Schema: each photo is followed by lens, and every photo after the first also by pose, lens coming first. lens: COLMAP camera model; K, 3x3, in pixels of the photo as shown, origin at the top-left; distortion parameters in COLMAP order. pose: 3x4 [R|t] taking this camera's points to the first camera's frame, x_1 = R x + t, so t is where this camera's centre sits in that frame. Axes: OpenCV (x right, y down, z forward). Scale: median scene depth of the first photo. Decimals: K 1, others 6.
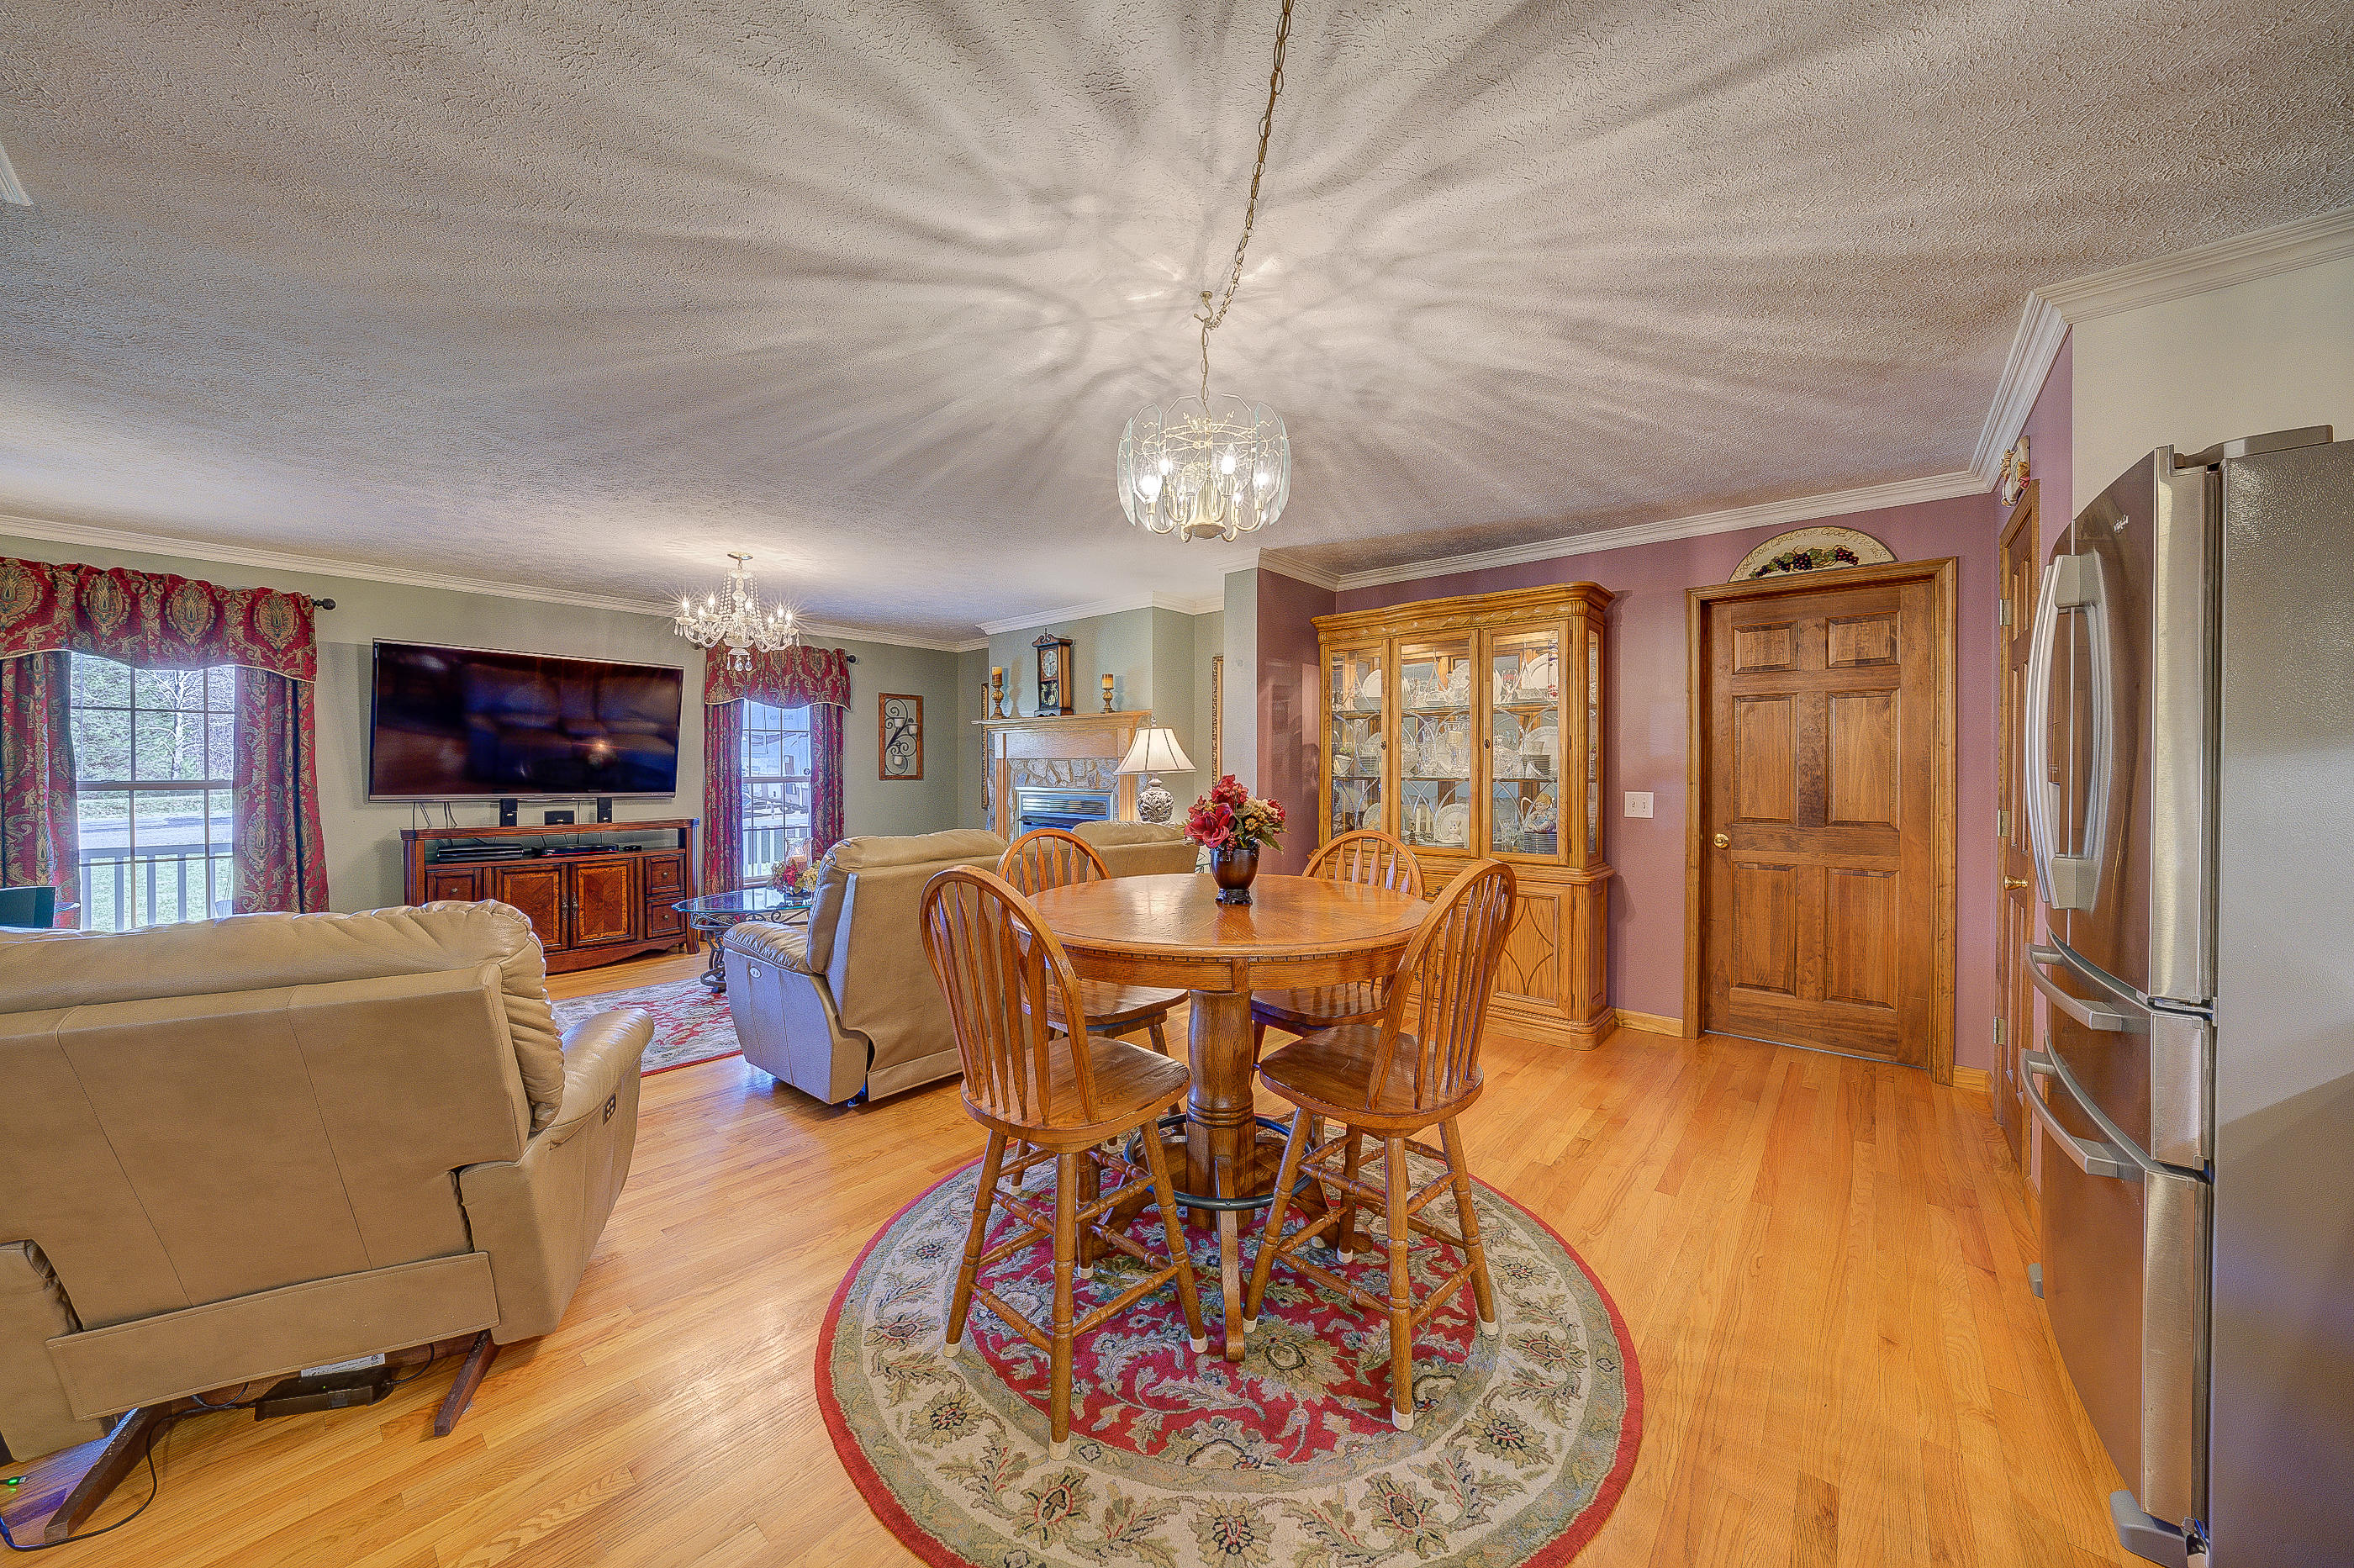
lens RADIAL K [[813.5, 0, 1170.1], [0, 813.5, 770.0], [0, 0, 1]] dist [-0.019278, 0.004122]
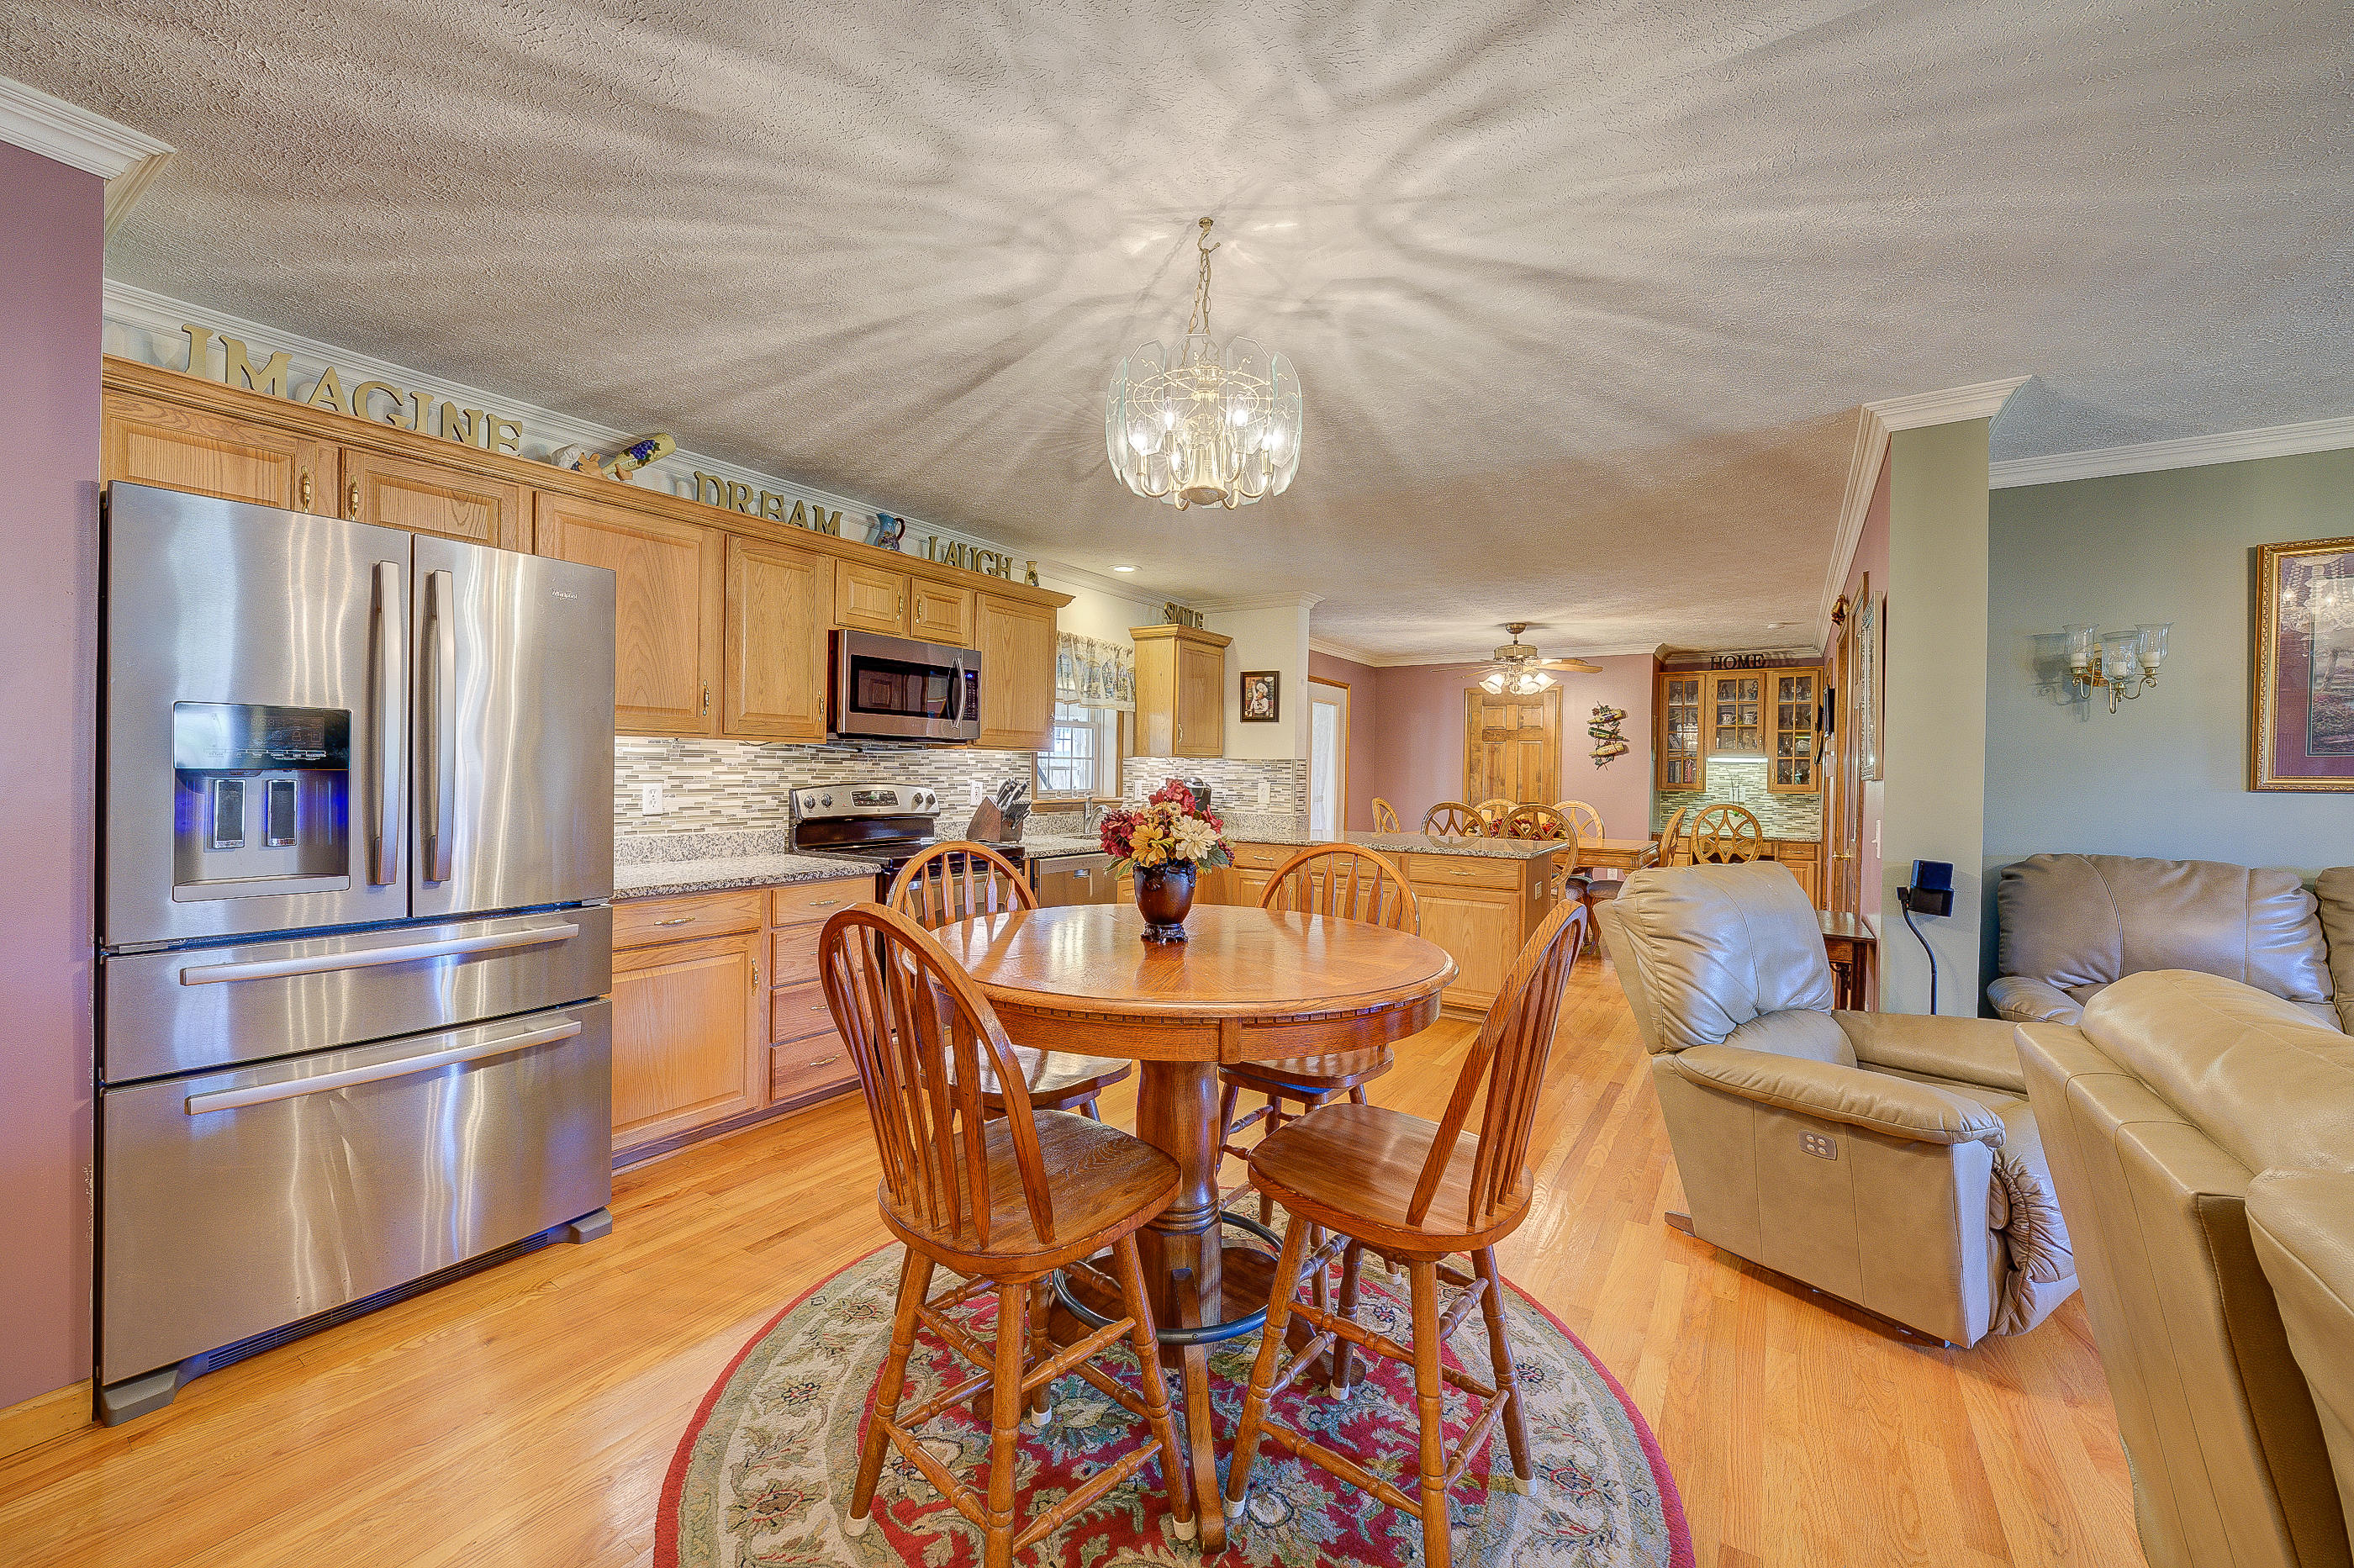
lens RADIAL K [[926.0, 0, 1174.6], [0, 926.0, 775.2], [0, 0, 1]] dist [-0.002404, -0.000682]
pose [[-0.990906, -0.015686, -0.133637, 0.091097], [-0.016520, 0.999850, 0.005140, 0.000036], [0.133537, 0.007301, -0.991017, 0.898752]]
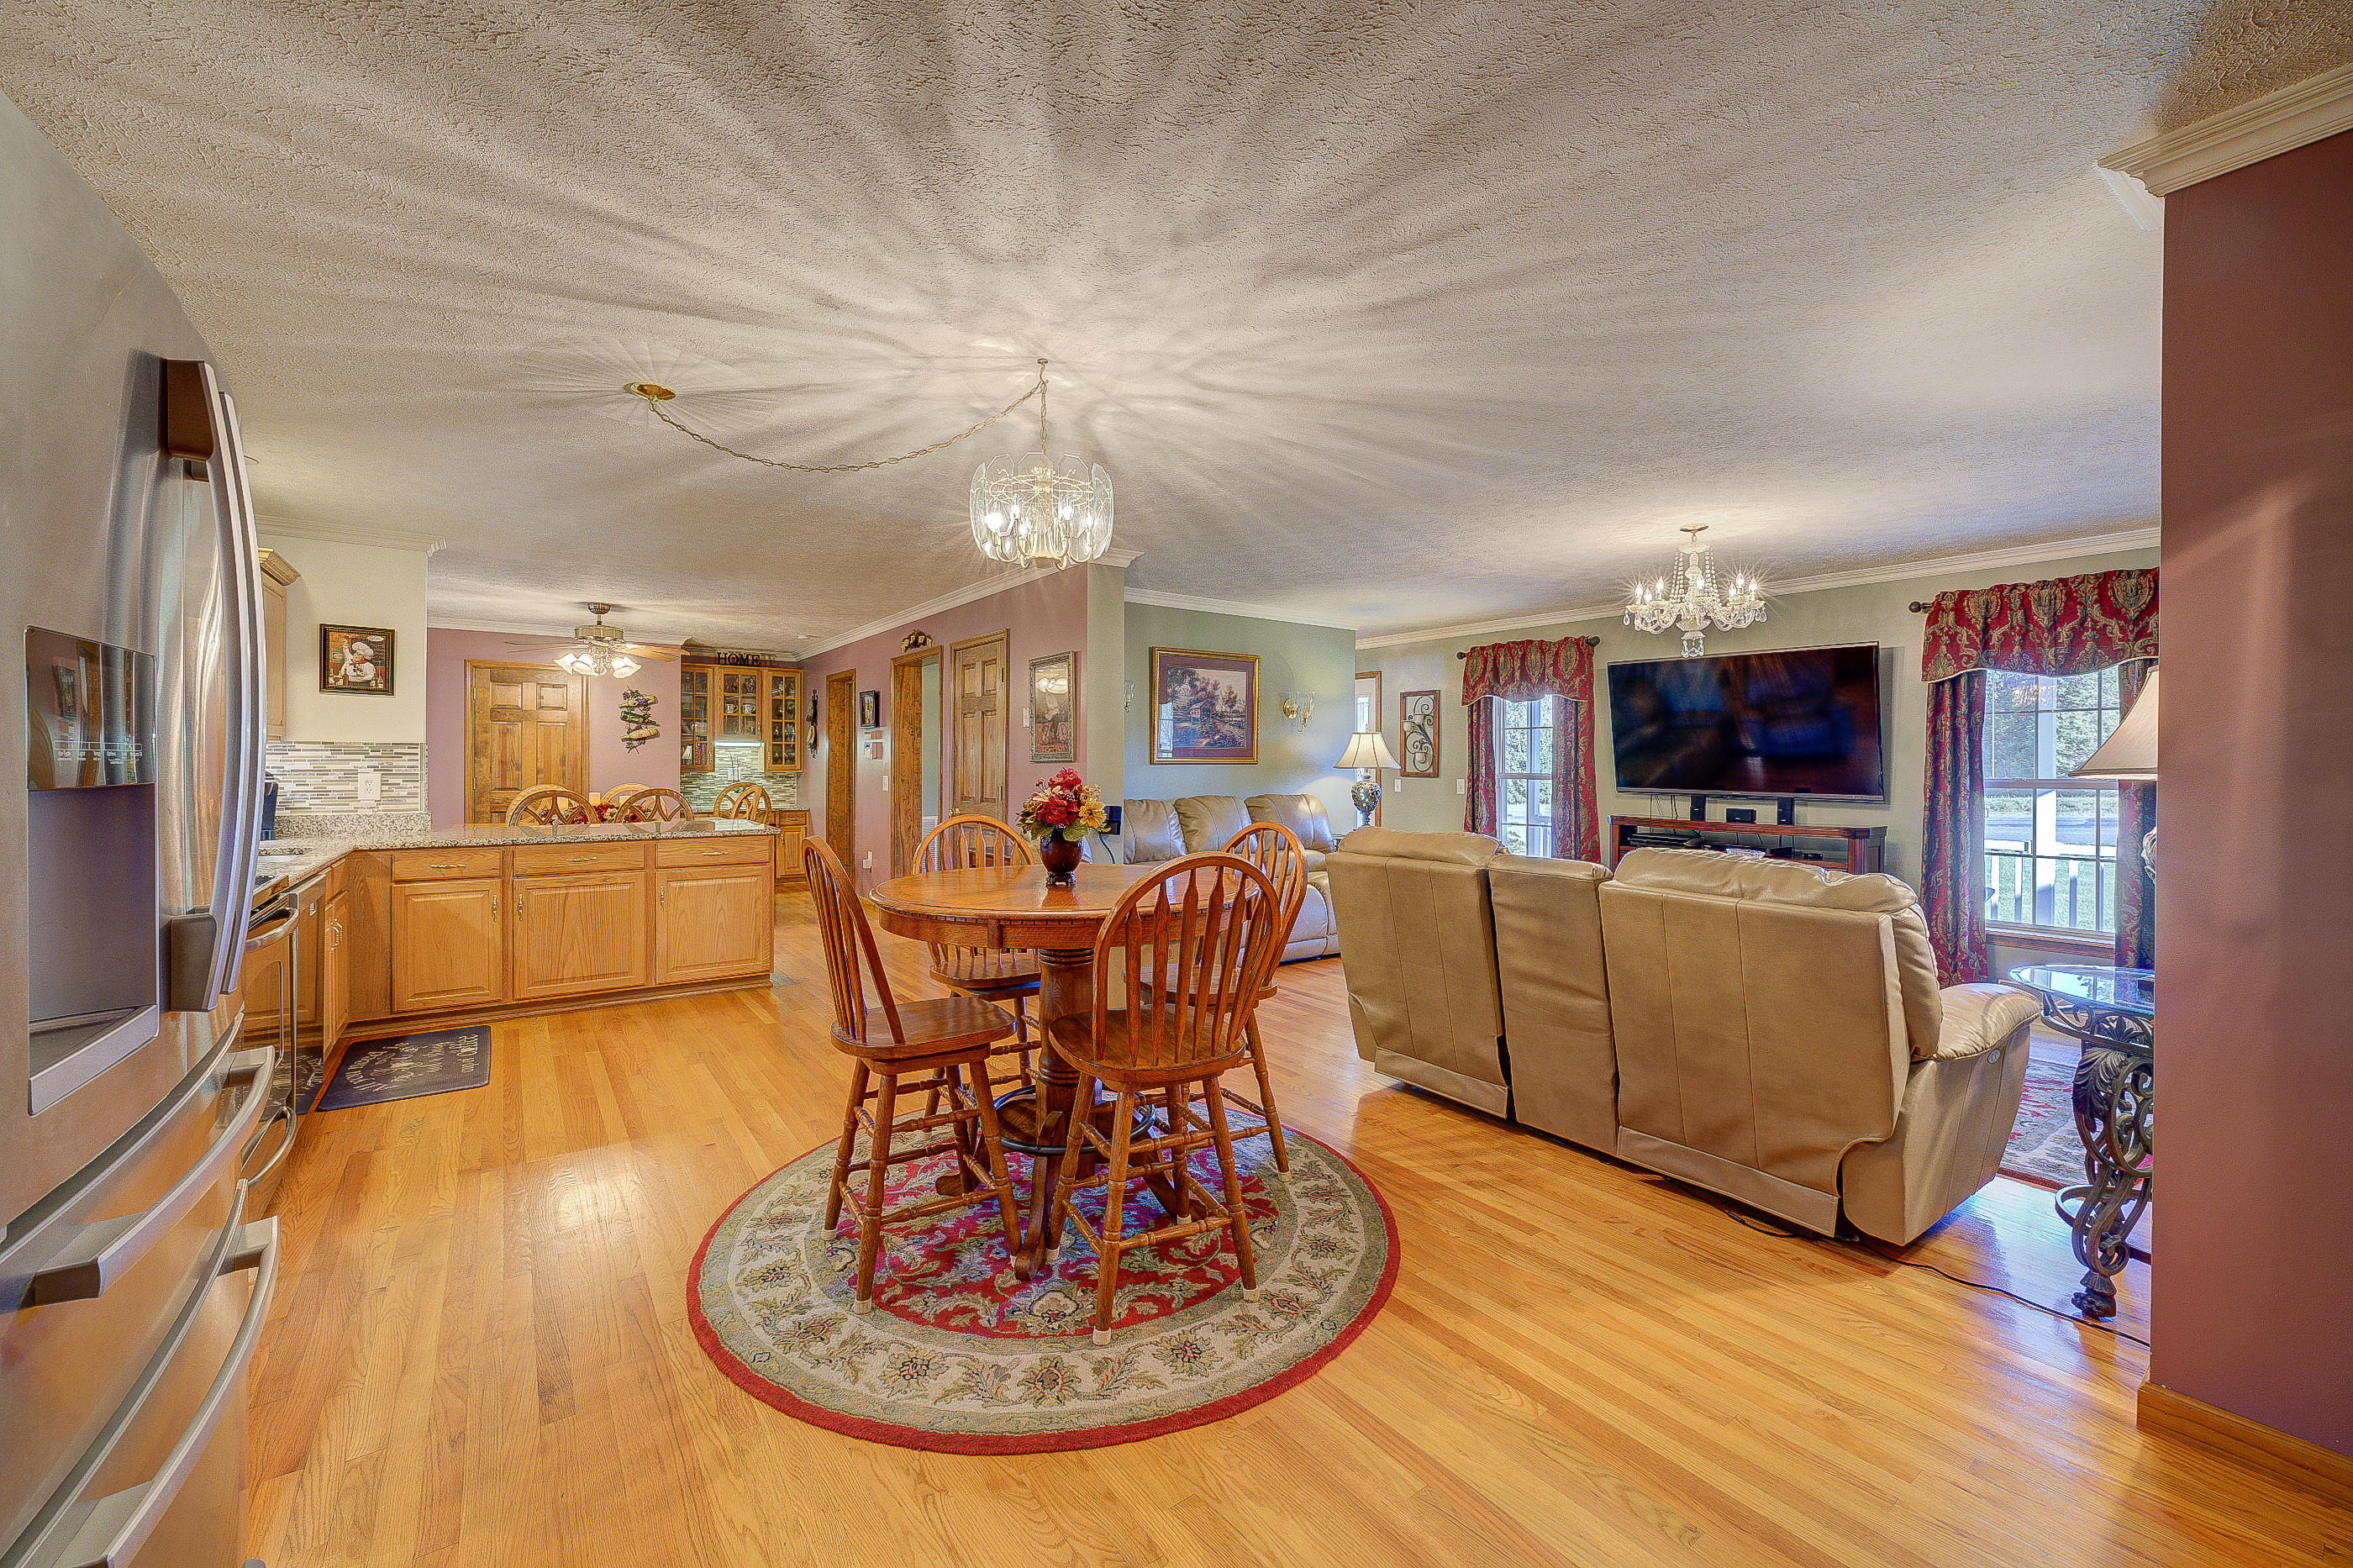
lens RADIAL K [[925.6, 0, 1169.0], [0, 925.6, 763.1], [0, 0, 1]] dist [-0.002404, -0.000682]
pose [[-0.226739, -0.002140, -0.973953, 0.597793], [-0.006259, 0.999980, -0.000741, -0.000125], [0.973935, 0.005928, -0.226748, 0.675445]]
